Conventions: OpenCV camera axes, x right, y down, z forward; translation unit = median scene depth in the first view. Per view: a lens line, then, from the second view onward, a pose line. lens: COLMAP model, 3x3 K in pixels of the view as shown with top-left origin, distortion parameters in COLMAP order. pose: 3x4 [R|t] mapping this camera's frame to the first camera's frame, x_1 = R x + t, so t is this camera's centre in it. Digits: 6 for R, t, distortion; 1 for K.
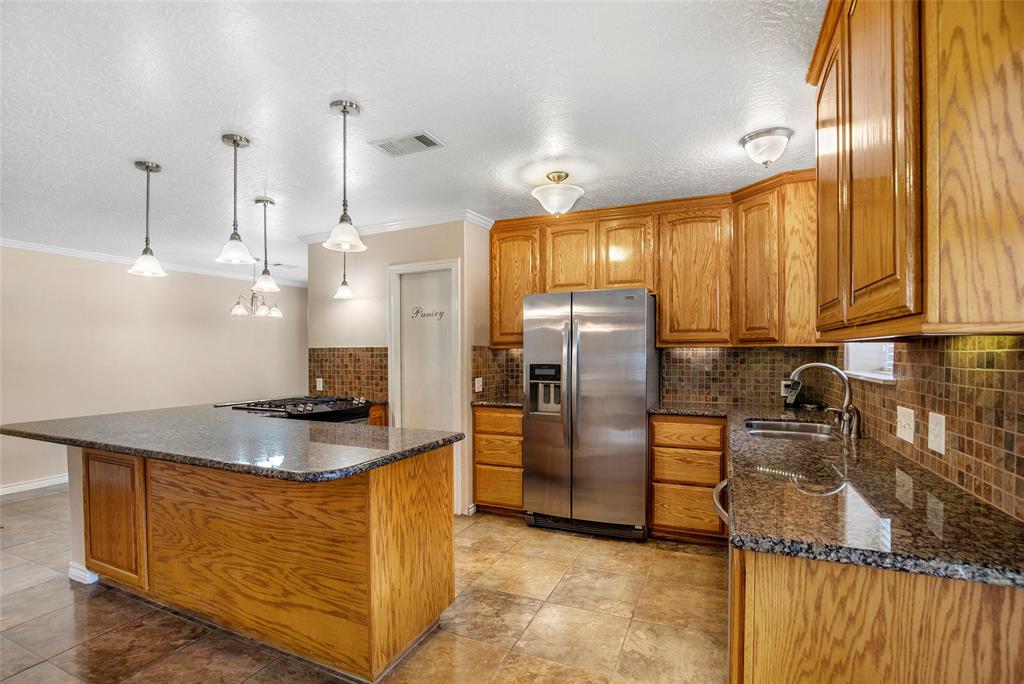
lens RADIAL K [[492.6, 0, 511.2], [0, 492.6, 352.6], [0, 0, 1]] dist [-0.024967, 0.000454]
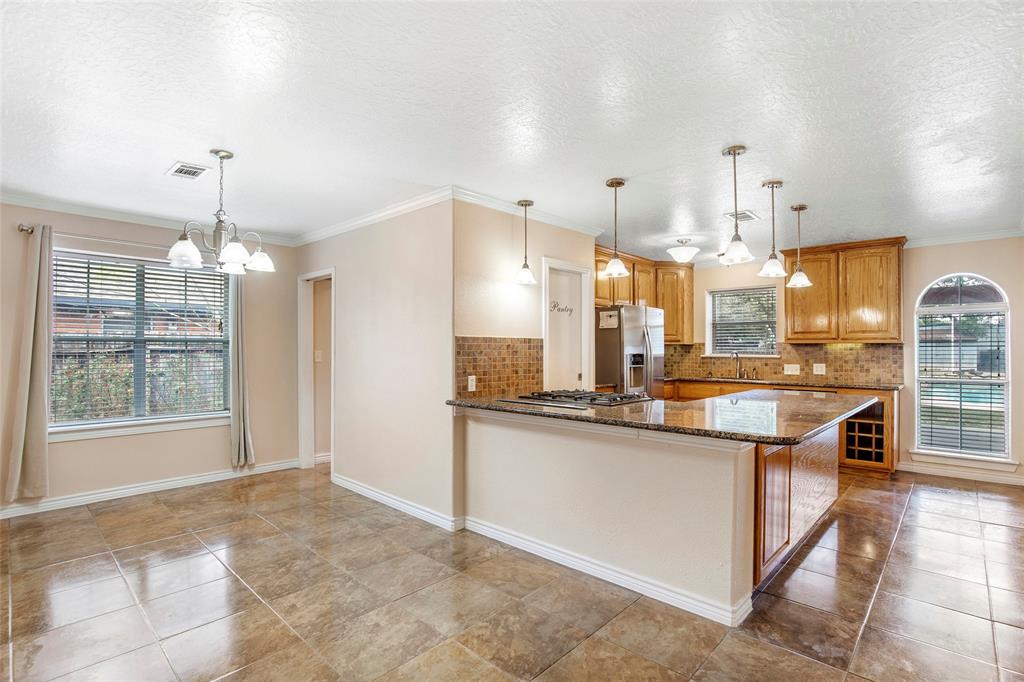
lens RADIAL K [[492.6, 0, 521.4], [0, 492.6, 344.9], [0, 0, 1]] dist [-0.024967, 0.000454]
pose [[0.301645, 0.013474, 0.953325, -1.186857], [-0.001057, 0.999904, -0.013798, 0.014758], [-0.953420, 0.003154, 0.301630, 0.732747]]
